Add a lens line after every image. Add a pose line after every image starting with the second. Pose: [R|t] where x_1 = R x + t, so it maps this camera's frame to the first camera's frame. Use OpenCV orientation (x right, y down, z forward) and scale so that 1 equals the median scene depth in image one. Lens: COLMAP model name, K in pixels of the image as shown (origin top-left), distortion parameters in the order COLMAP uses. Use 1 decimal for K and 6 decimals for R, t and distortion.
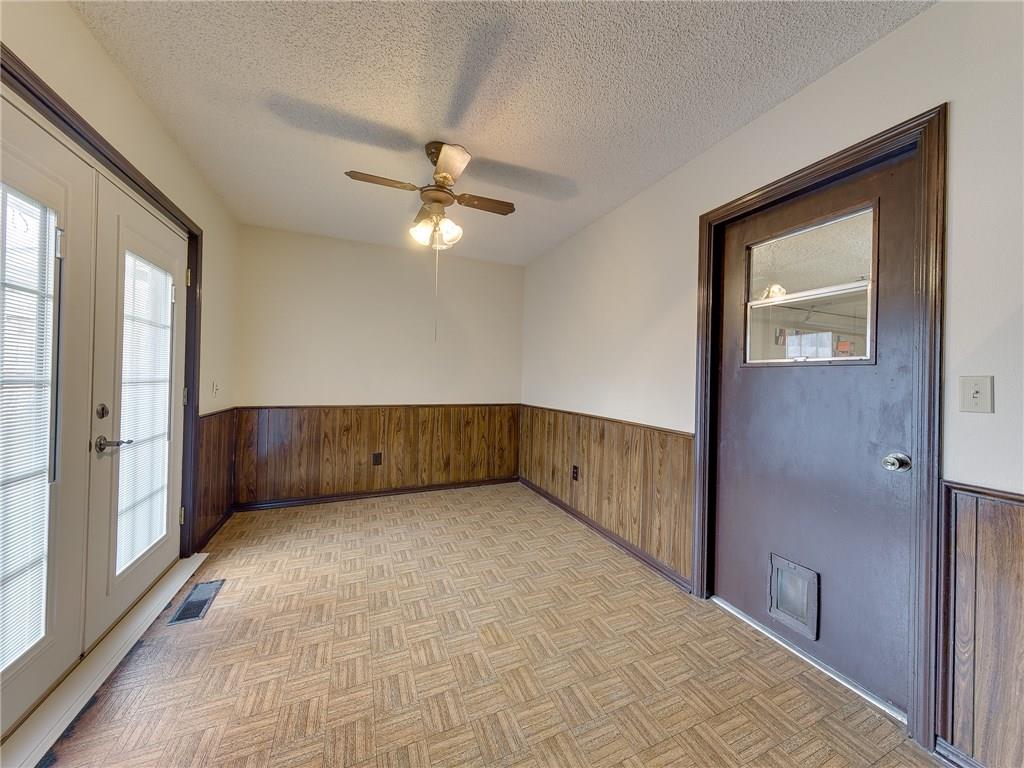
lens RADIAL K [[367.8, 0, 515.1], [0, 367.8, 377.2], [0, 0, 1]] dist [0.011254, -0.002245]
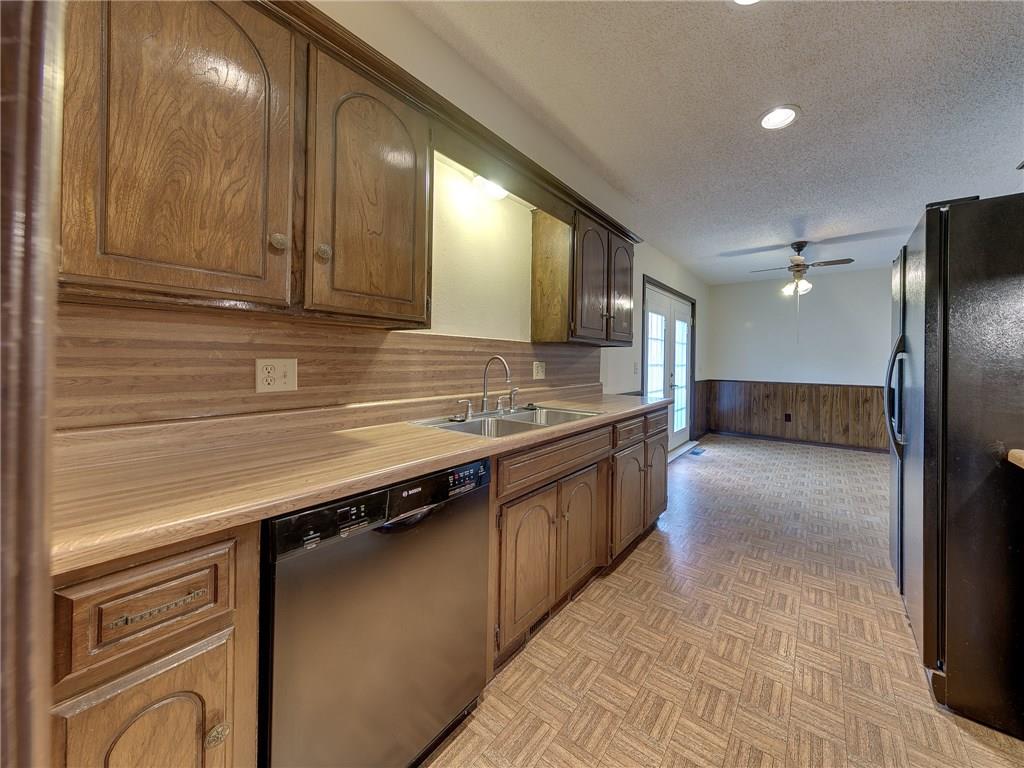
lens RADIAL K [[367.8, 0, 575.3], [0, 367.8, 360.1], [0, 0, 1]] dist [0.011254, -0.002245]
pose [[0.545078, -0.011412, -0.838307, 0.496451], [-0.000855, 0.999899, -0.014167, 0.007412], [0.838385, 0.008439, 0.545014, -0.659066]]
